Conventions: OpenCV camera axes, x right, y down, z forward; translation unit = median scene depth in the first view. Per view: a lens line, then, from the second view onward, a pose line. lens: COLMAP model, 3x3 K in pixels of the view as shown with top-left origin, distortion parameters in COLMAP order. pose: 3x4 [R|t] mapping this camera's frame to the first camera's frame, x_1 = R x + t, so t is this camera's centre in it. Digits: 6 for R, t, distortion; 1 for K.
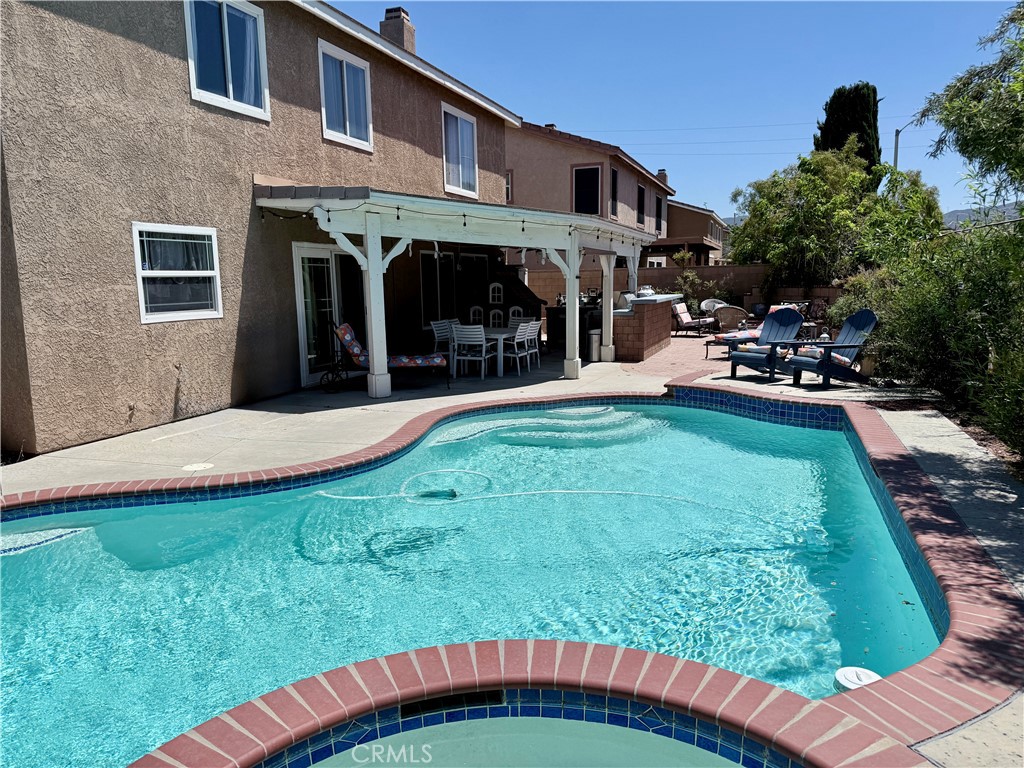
lens RADIAL K [[711.5, 0, 512.0], [0, 711.5, 384.0], [0, 0, 1]] dist [0.059181, -0.001566]
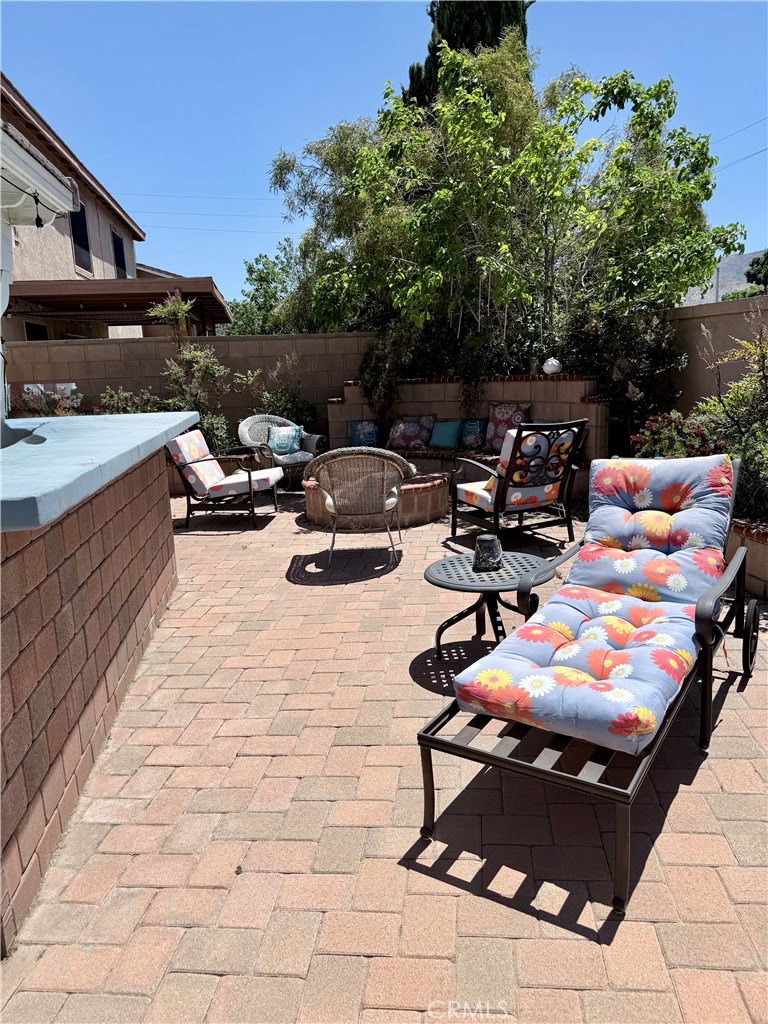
lens RADIAL K [[711.5, 0, 384.0], [0, 711.5, 512.0], [0, 0, 1]] dist [0.059181, -0.001566]
pose [[0.868369, -0.109340, 0.483715, 0.132054], [0.090175, 0.993945, 0.062791, -0.079682], [-0.487652, -0.010907, 0.872970, 0.588995]]
